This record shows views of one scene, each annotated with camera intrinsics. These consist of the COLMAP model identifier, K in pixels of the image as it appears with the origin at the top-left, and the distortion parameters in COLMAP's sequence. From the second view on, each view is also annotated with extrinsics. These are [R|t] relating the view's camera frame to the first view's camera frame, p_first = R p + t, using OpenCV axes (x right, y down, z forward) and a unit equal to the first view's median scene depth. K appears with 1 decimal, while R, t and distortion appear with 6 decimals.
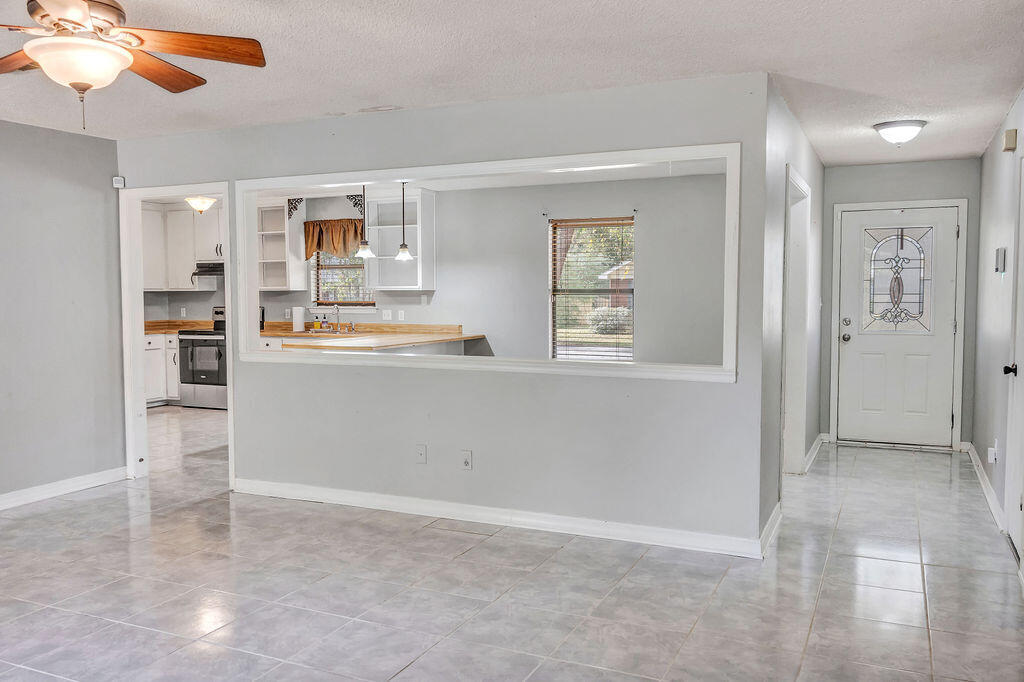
lens RADIAL K [[838.2, 0, 512.0], [0, 838.2, 341.0], [0, 0, 1]] dist [0.002508, 0.000900]
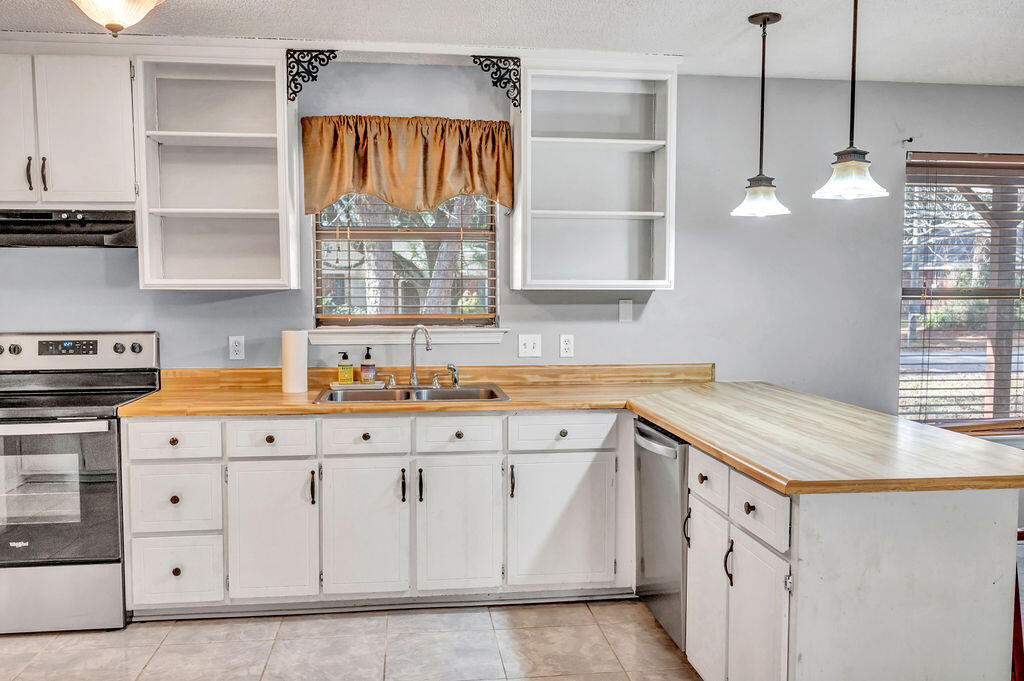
lens RADIAL K [[856.4, 0, 512.0], [0, 856.4, 340.5], [0, 0, 1]] dist [0.002689, 0.008014]
pose [[0.838618, -0.027018, 0.544049, -0.395655], [0.029110, 0.999565, 0.004768, -0.035566], [-0.543941, 0.011839, 0.839040, 0.616454]]
